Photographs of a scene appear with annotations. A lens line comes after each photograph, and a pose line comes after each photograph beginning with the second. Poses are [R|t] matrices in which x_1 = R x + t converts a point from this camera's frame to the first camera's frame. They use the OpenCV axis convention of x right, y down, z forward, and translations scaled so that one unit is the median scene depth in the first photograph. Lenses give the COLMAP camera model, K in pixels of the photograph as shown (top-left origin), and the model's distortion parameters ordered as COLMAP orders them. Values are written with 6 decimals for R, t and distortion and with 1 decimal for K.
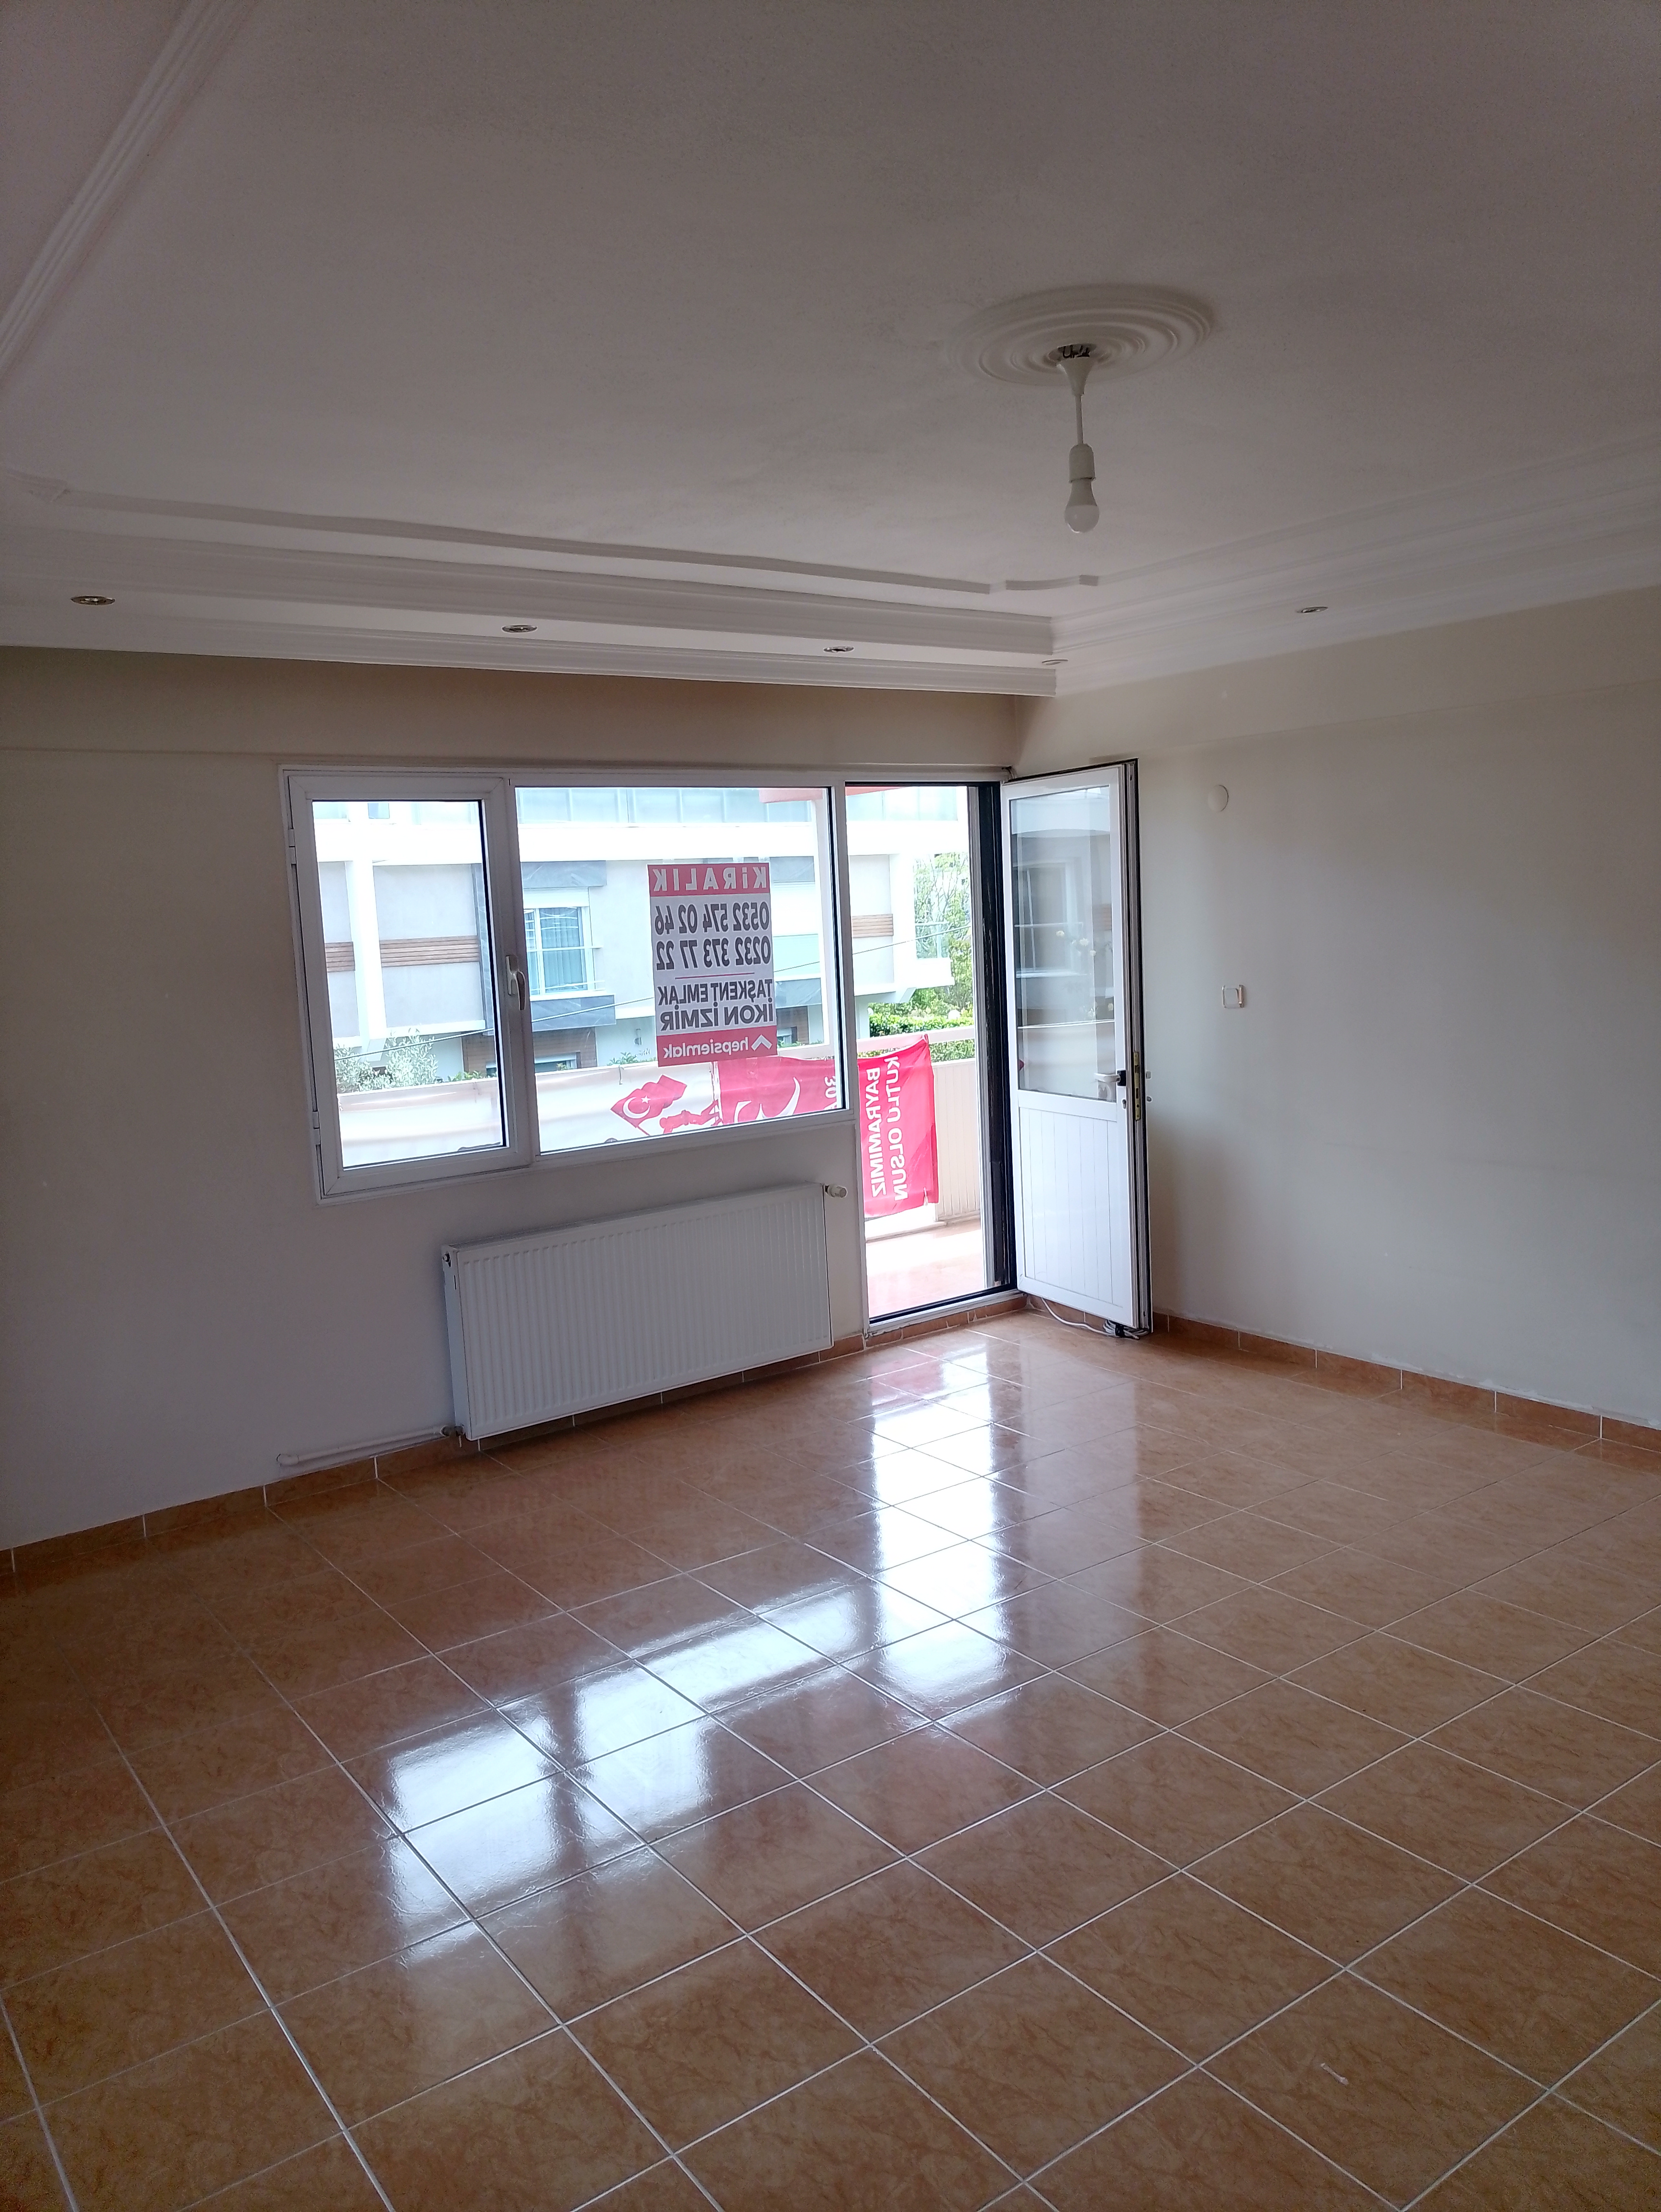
lens RADIAL K [[1619.2, 0, 836.7], [0, 1619.2, 1097.4], [0, 0, 1]] dist [0.033918, -0.034085]
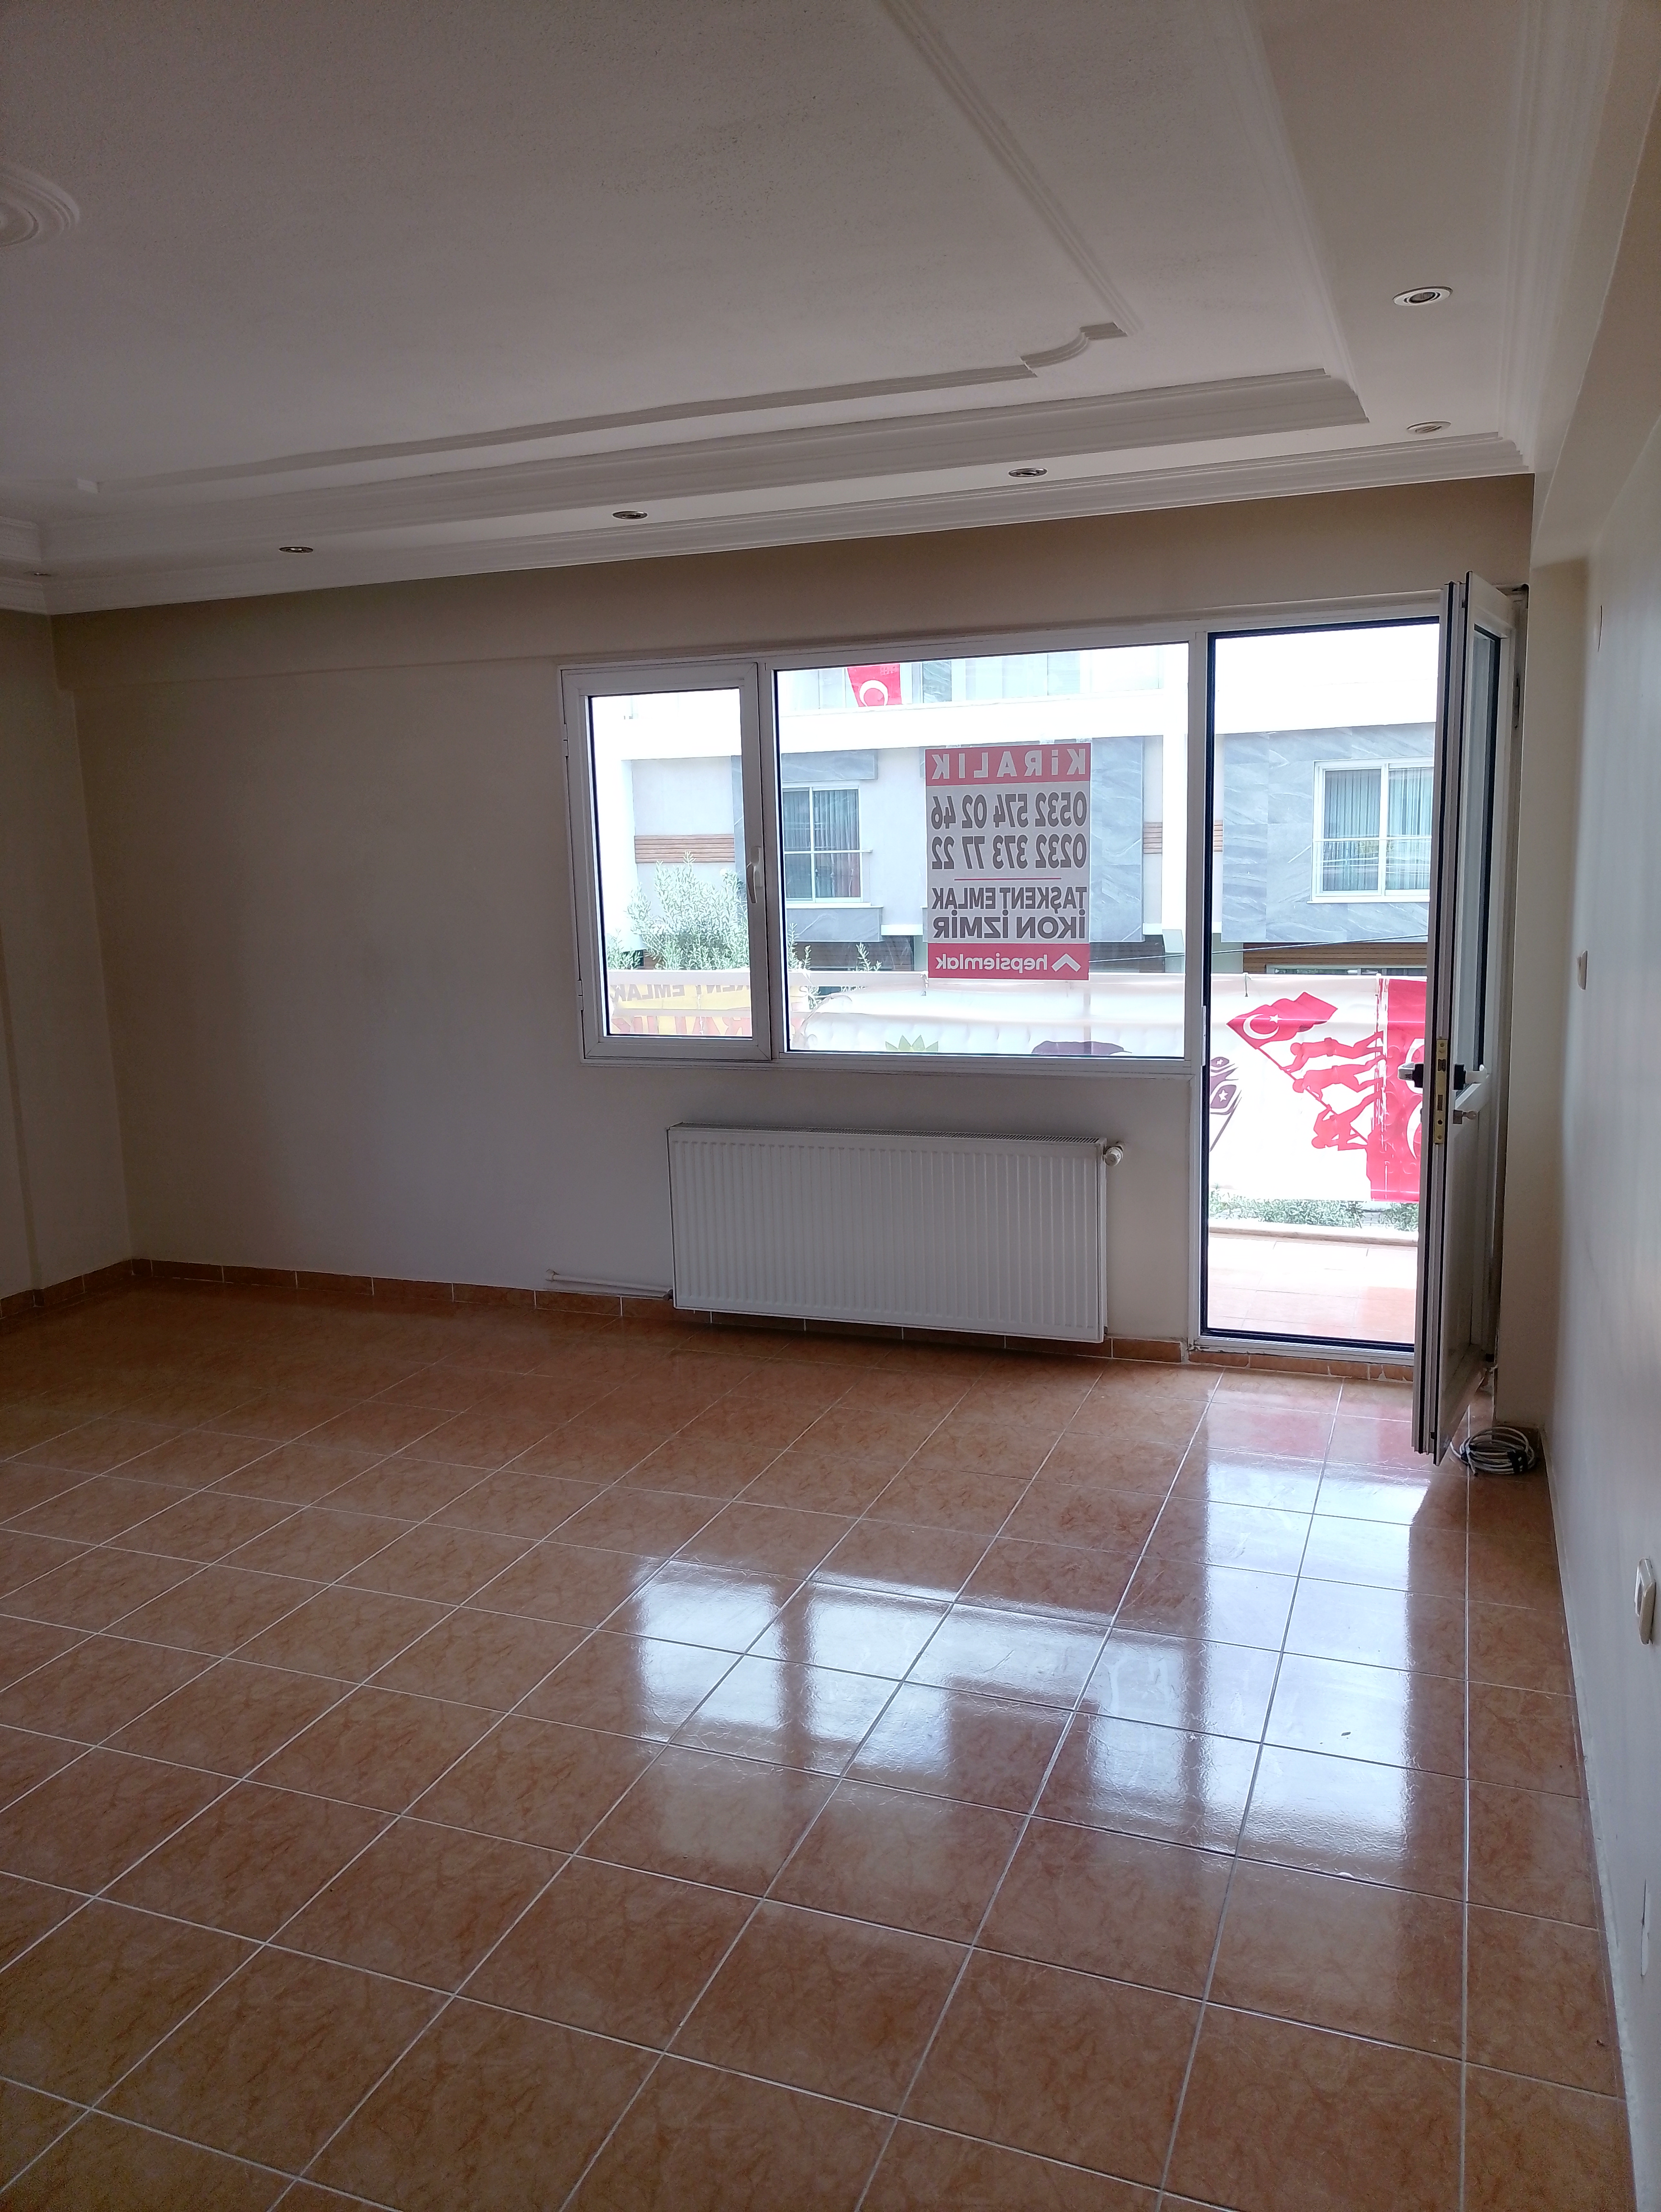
lens RADIAL K [[1614.1, 0, 835.4], [0, 1614.1, 1115.8], [0, 0, 1]] dist [0.018263, -0.005464]
pose [[0.543165, 0.181581, -0.819756, 0.602734], [-0.093407, 0.983342, 0.155925, -0.077371], [0.834414, -0.008122, 0.551078, 0.457005]]
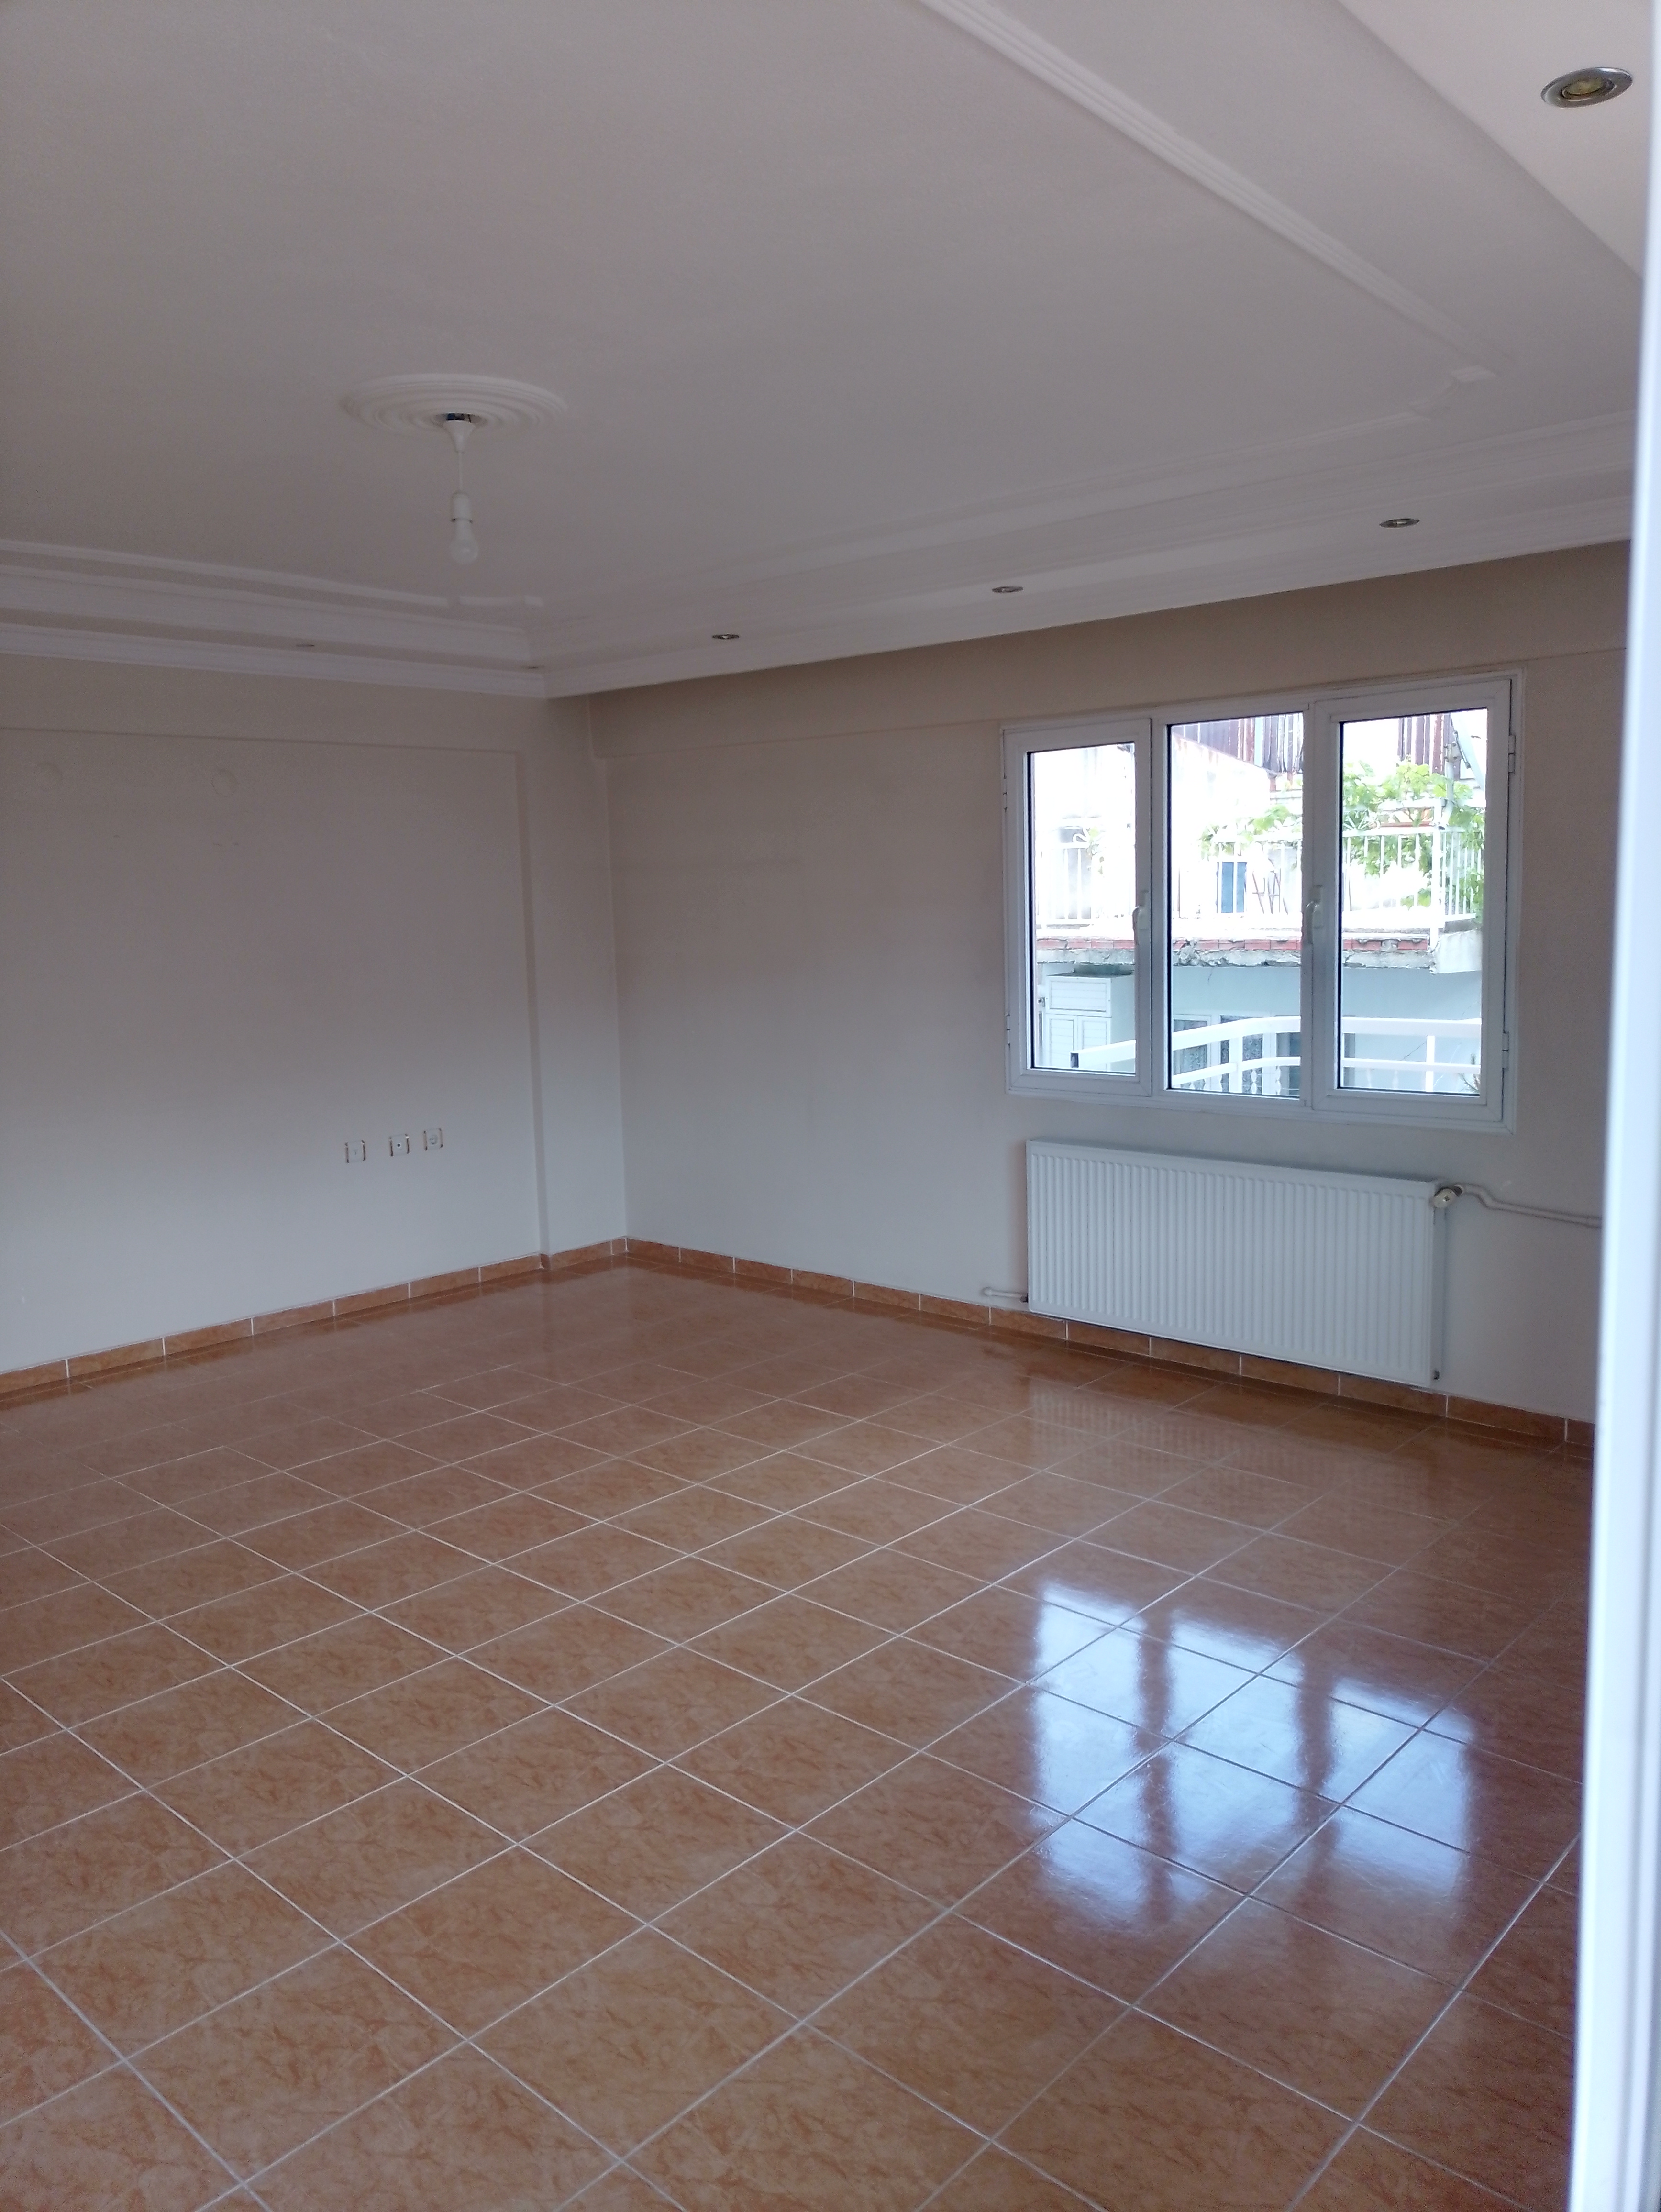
lens RADIAL K [[1619.2, 0, 836.7], [0, 1619.2, 1097.4], [0, 0, 1]] dist [0.033918, -0.034085]
pose [[-0.977060, 0.097099, -0.189539, 0.075214], [0.048216, 0.967758, 0.247223, -0.125737], [0.207433, 0.232413, -0.950240, 1.149640]]
